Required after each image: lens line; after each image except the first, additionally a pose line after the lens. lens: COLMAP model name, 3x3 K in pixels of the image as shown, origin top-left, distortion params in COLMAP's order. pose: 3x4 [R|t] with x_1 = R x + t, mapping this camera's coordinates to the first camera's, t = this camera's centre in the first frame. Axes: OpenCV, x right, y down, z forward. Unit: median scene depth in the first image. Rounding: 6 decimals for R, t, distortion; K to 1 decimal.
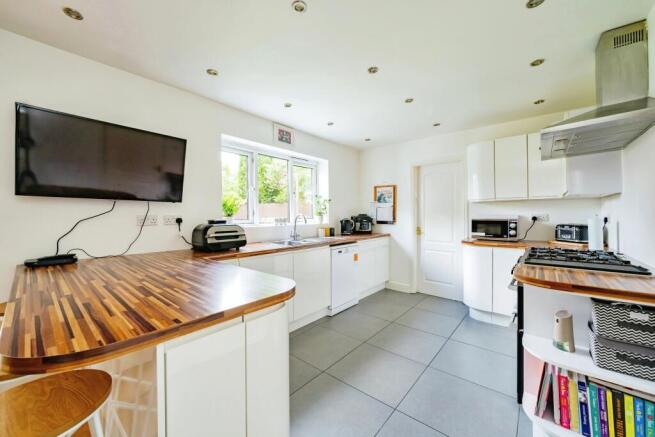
lens RADIAL K [[254.1, 0, 323.1], [0, 254.1, 216.2], [0, 0, 1]] dist [-0.000673, -0.000147]
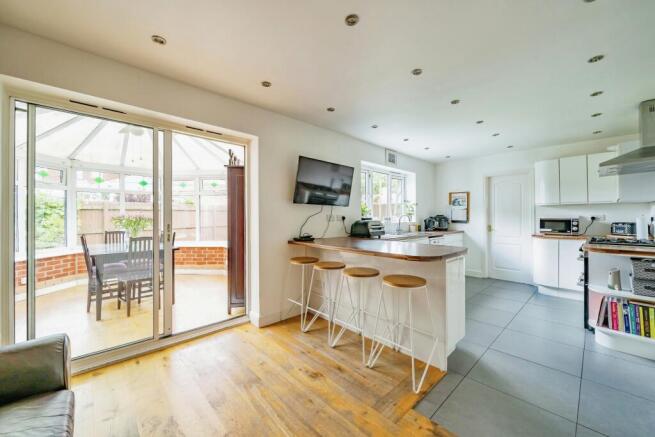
lens RADIAL K [[254.1, 0, 323.1], [0, 254.1, 216.2], [0, 0, 1]] dist [-0.000673, -0.000147]
pose [[0.993590, 0.003328, -0.112999, -0.414142], [-0.004135, 0.999968, -0.006913, 0.013961], [0.112972, 0.007336, 0.993571, -0.469899]]
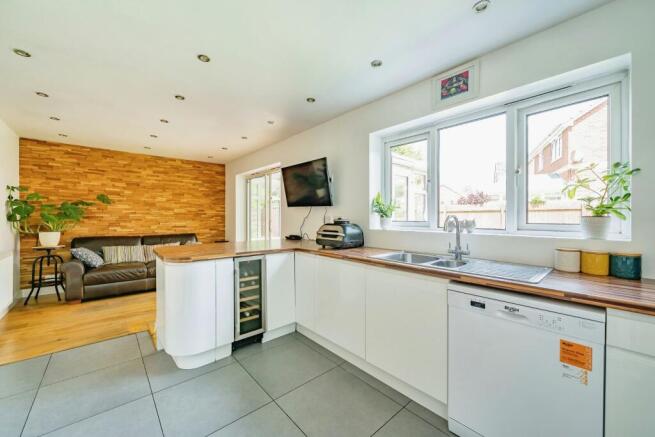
lens RADIAL K [[254.1, 0, 323.1], [0, 254.1, 216.2], [0, 0, 1]] dist [-0.000673, -0.000147]
pose [[-0.145916, 0.002194, -0.989295, 0.556369], [-0.005605, 0.999980, 0.003044, -0.004421], [0.989281, 0.005989, -0.145900, 0.884390]]
